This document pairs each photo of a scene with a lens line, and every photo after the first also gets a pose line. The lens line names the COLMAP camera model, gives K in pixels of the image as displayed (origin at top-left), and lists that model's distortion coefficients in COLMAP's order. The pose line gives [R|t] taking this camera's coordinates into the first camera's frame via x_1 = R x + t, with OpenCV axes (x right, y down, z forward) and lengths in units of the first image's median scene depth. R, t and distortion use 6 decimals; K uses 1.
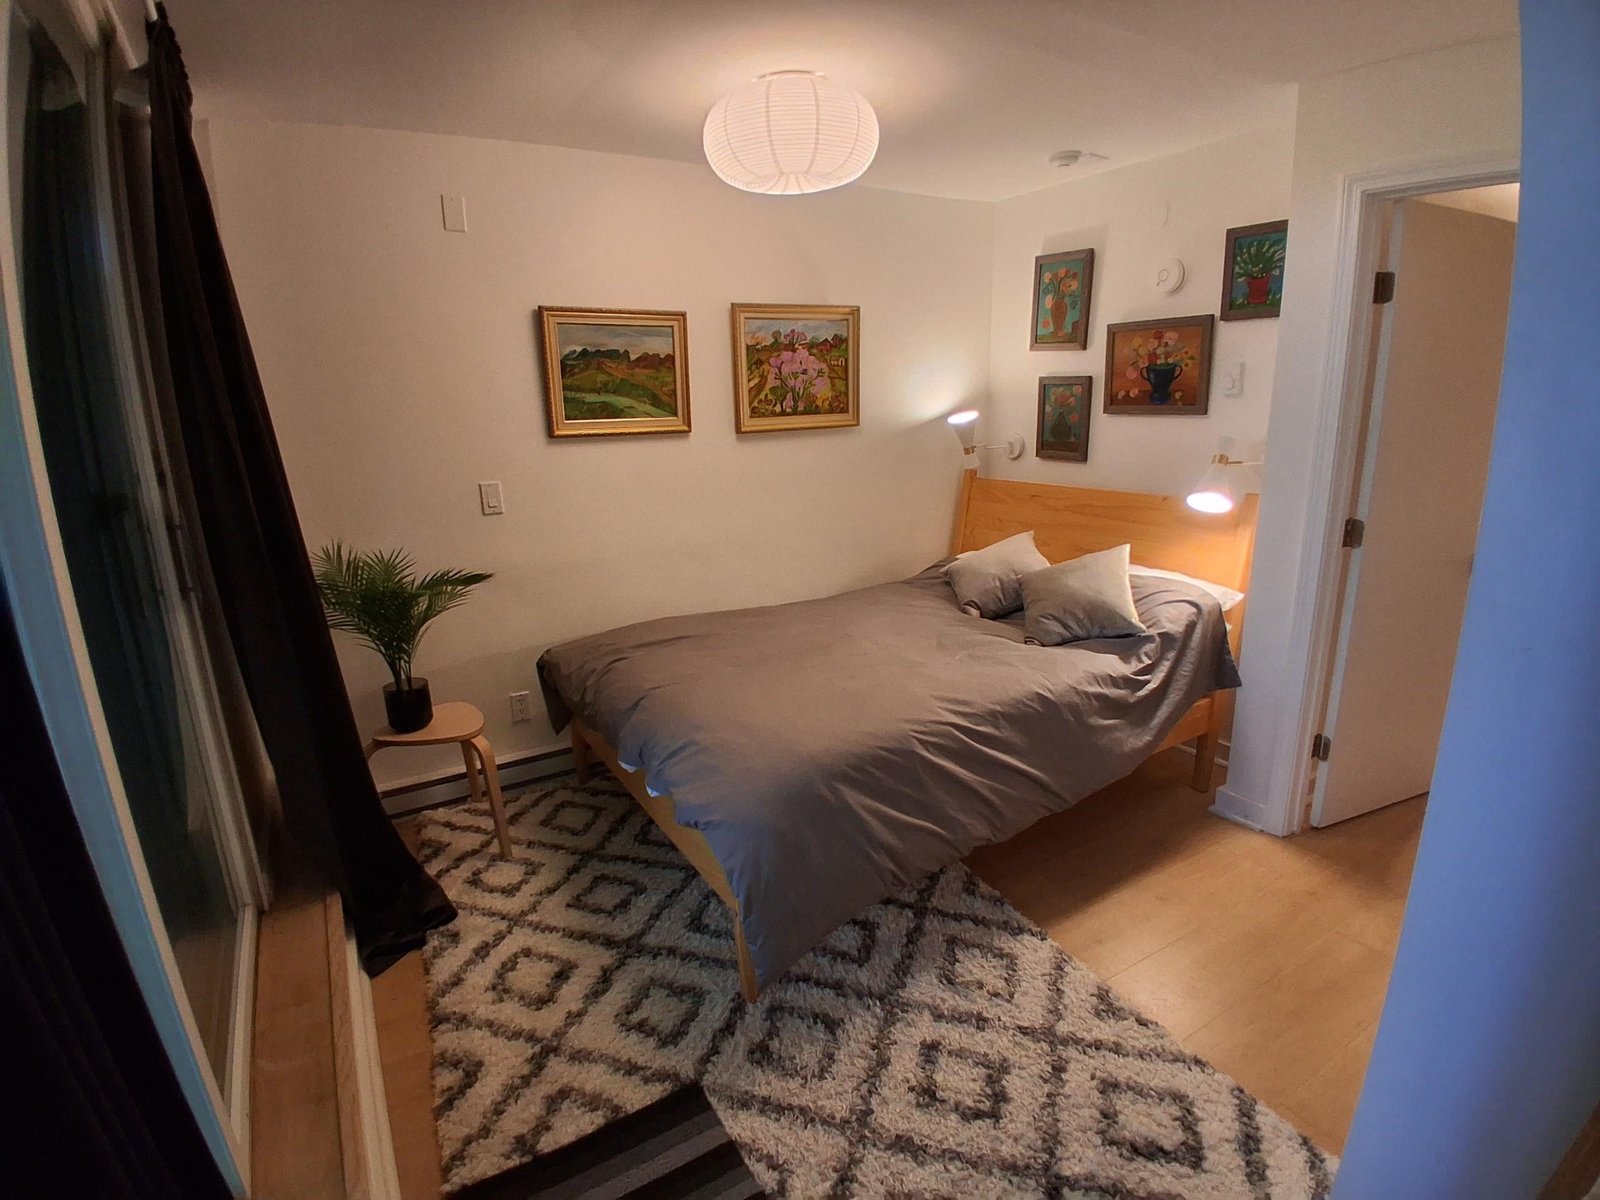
lens RADIAL K [[779.9, 0, 800.0], [0, 779.9, 600.0], [0, 0, 1]] dist [-0.038475, -0.021483]
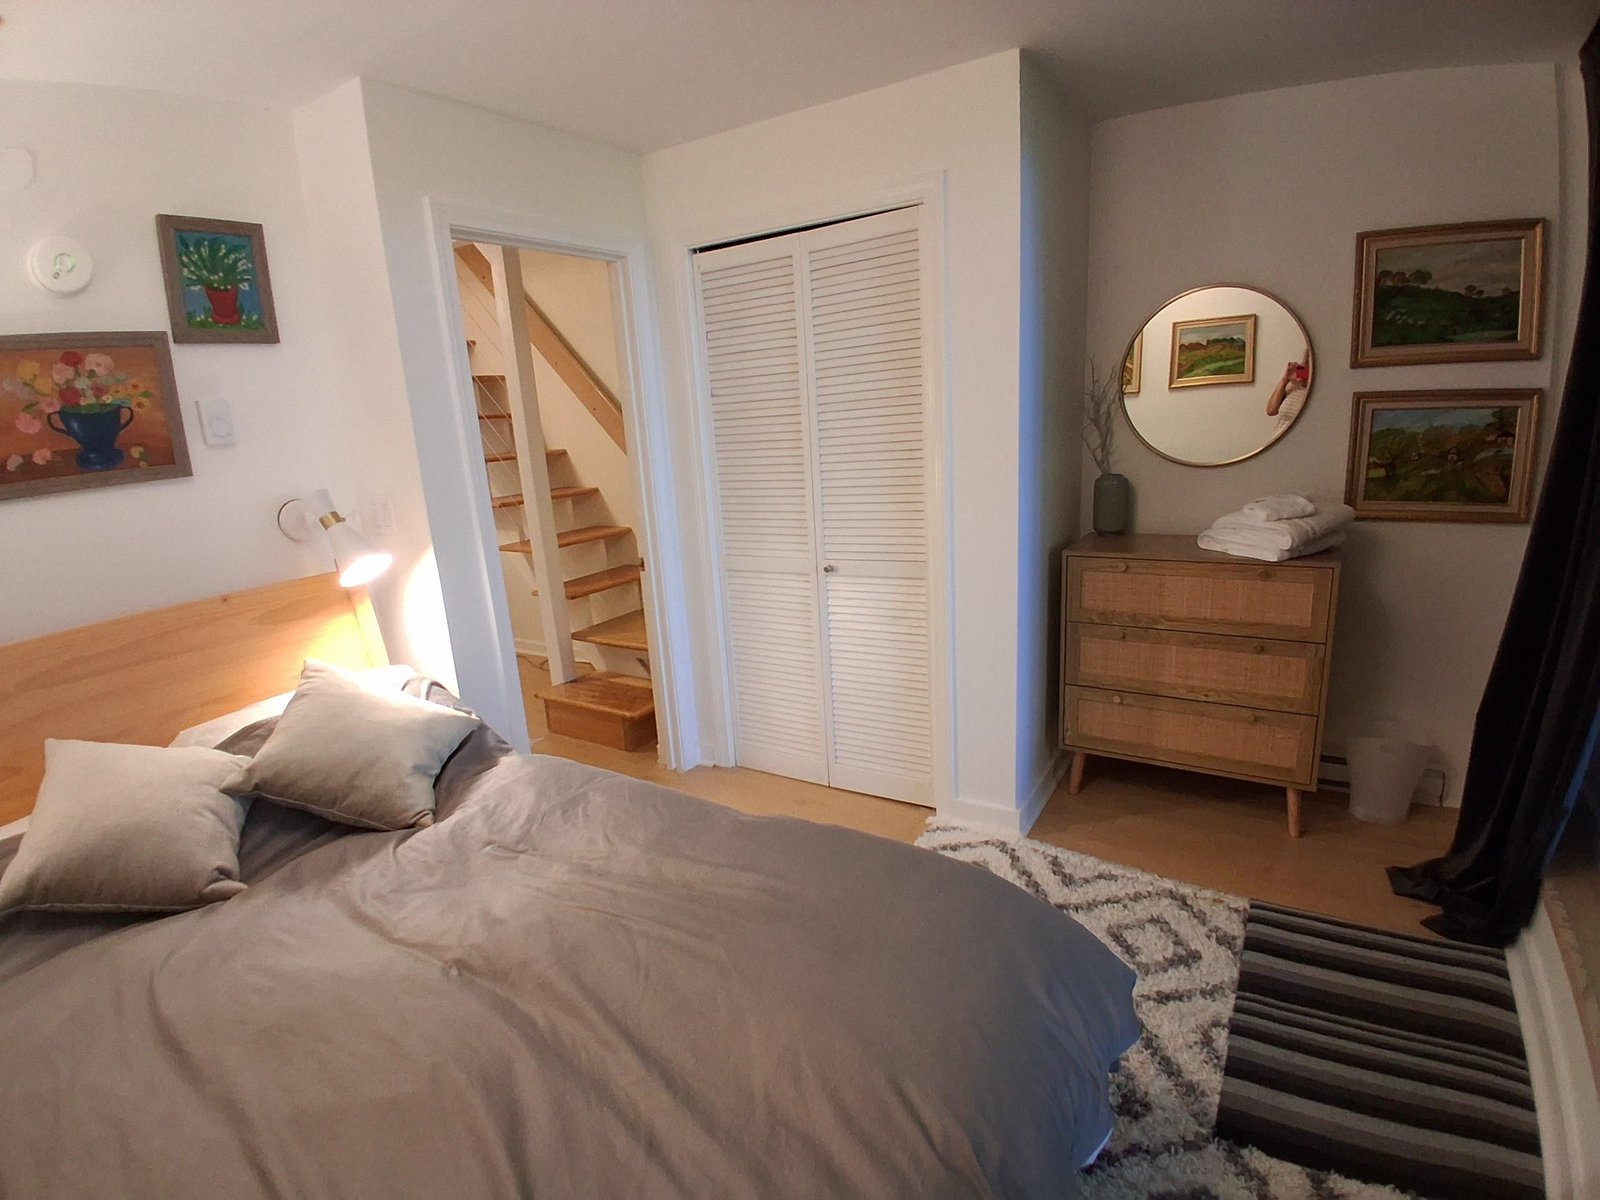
lens RADIAL K [[779.9, 0, 800.0], [0, 779.9, 600.0], [0, 0, 1]] dist [-0.038475, -0.021483]
pose [[-0.439096, -0.162513, 0.883620, -0.337235], [0.294773, 0.903004, 0.312559, -0.196481], [-0.848707, 0.397710, -0.348601, 0.843553]]
